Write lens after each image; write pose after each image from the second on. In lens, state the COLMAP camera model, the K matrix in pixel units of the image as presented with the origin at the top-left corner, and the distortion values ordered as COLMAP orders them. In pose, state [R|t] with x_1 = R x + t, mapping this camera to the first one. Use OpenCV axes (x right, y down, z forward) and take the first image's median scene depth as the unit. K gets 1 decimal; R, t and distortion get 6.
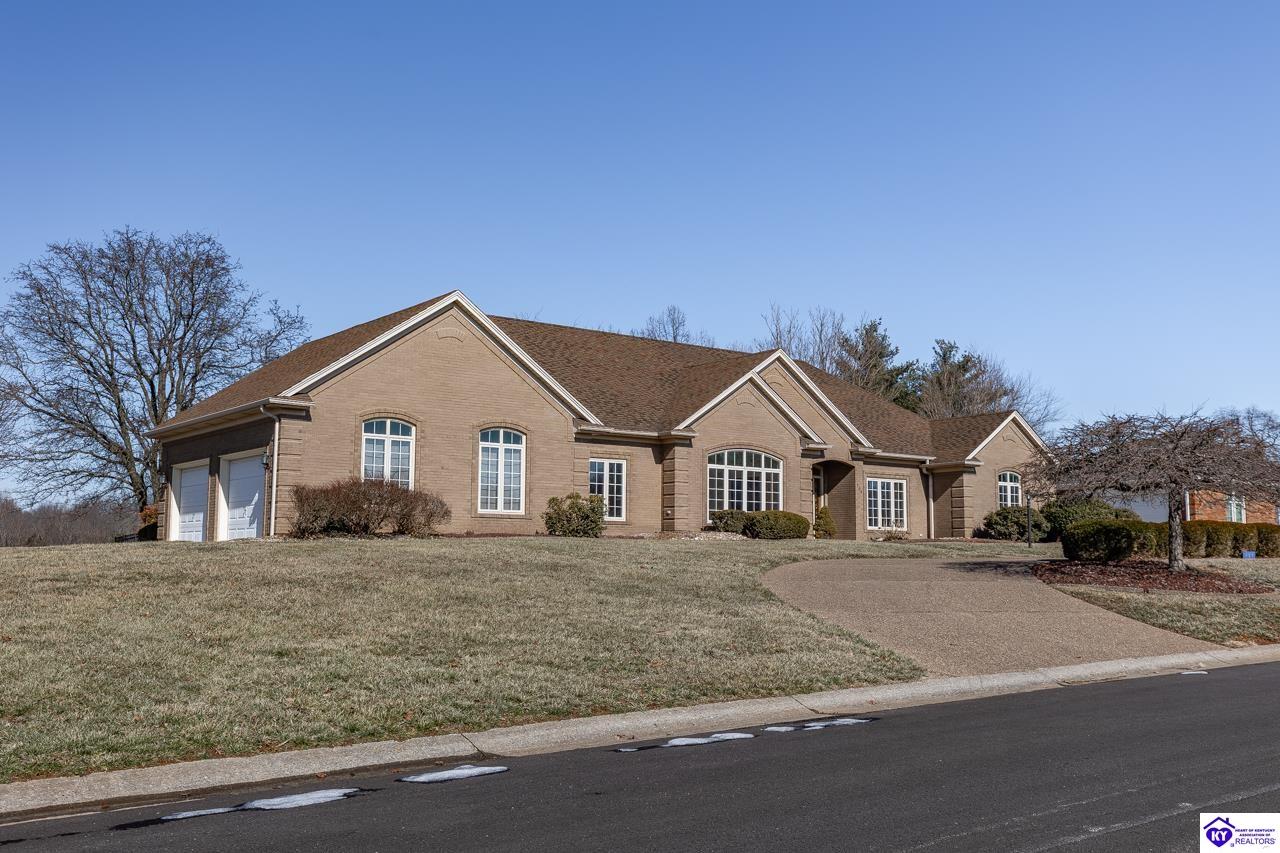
lens RADIAL K [[1238.1, 0, 641.2], [0, 1238.1, 420.8], [0, 0, 1]] dist [0.015888, 0.000000]
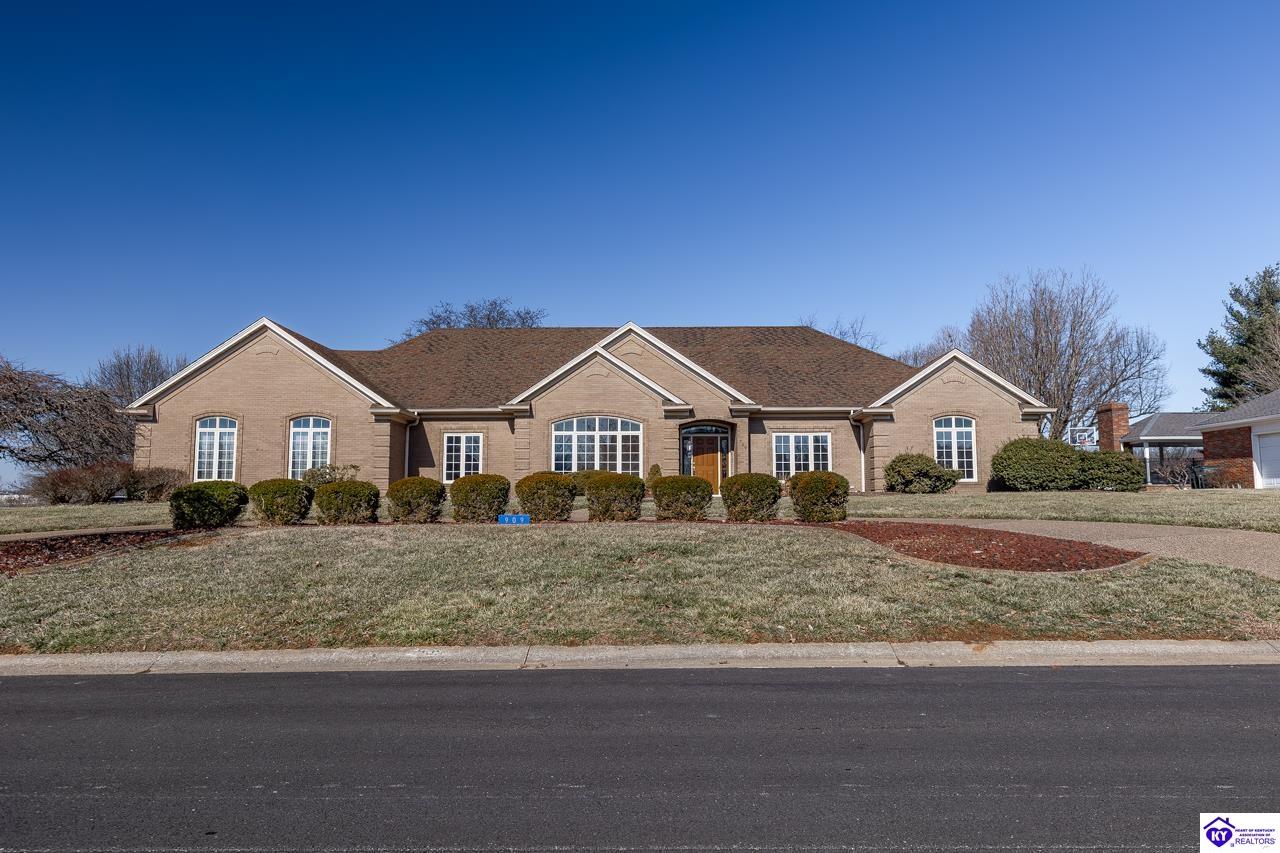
lens RADIAL K [[822.7, 0, 653.4], [0, 822.7, 405.2], [0, 0, 1]] dist [-0.010634, 0.003116]
pose [[0.785949, -0.095798, -0.610825, 0.573374], [0.079271, 0.995383, -0.054111, 0.057044], [0.613189, -0.005893, 0.789915, 0.438081]]
